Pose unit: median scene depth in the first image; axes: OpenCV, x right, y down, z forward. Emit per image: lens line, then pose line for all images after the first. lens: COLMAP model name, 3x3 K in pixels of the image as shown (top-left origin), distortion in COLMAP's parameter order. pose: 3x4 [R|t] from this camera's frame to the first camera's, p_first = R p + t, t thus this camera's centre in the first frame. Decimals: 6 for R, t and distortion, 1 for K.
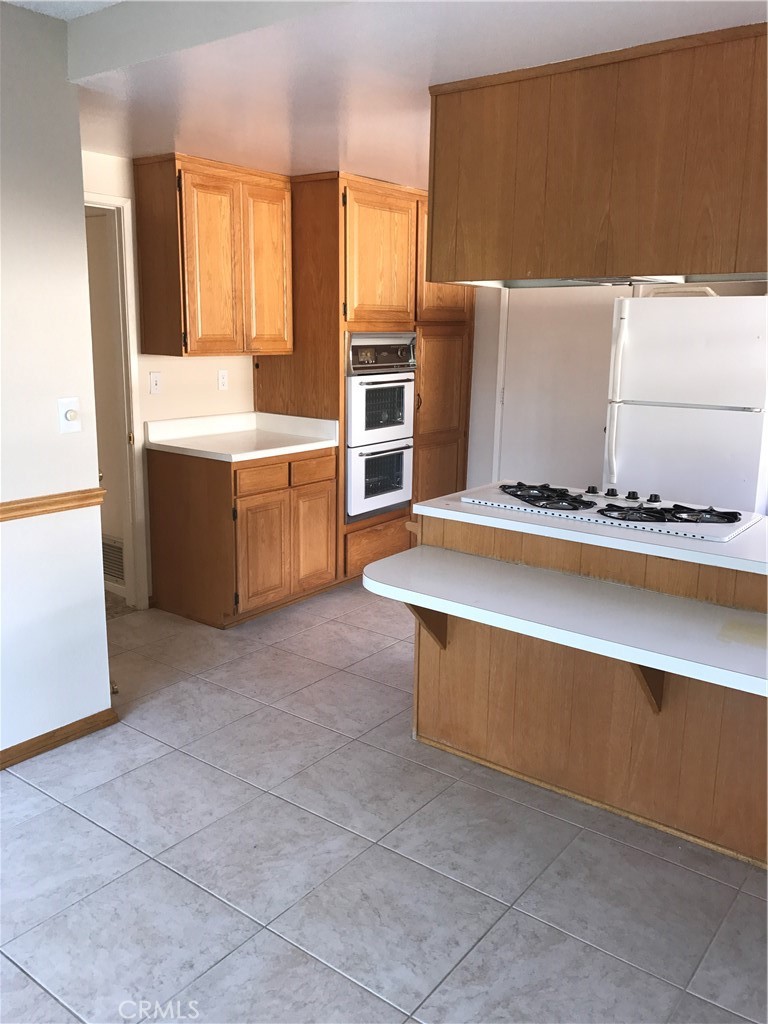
lens RADIAL K [[839.1, 0, 379.1], [0, 839.1, 504.9], [0, 0, 1]] dist [0.080064, -0.111157]
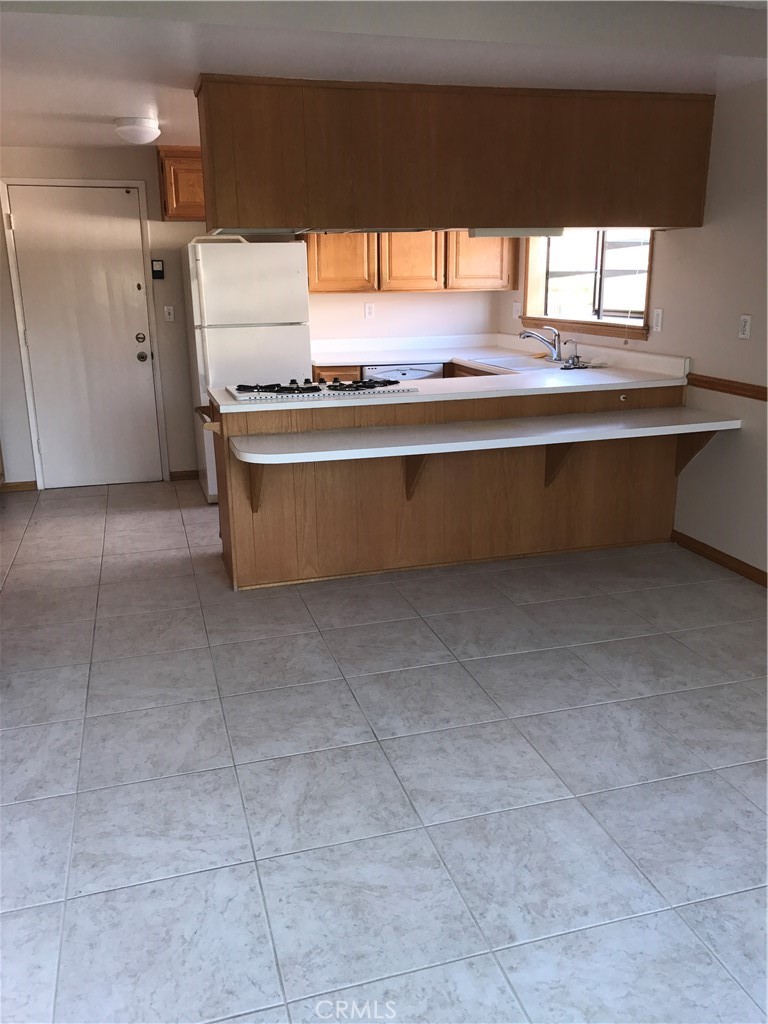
lens RADIAL K [[839.8, 0, 384.0], [0, 839.8, 512.0], [0, 0, 1]] dist [0.031772, 0.001324]
pose [[0.592077, -0.240790, 0.769067, -0.975808], [0.190201, 0.969111, 0.156994, 0.002043], [-0.783114, 0.053325, 0.619587, 0.025733]]
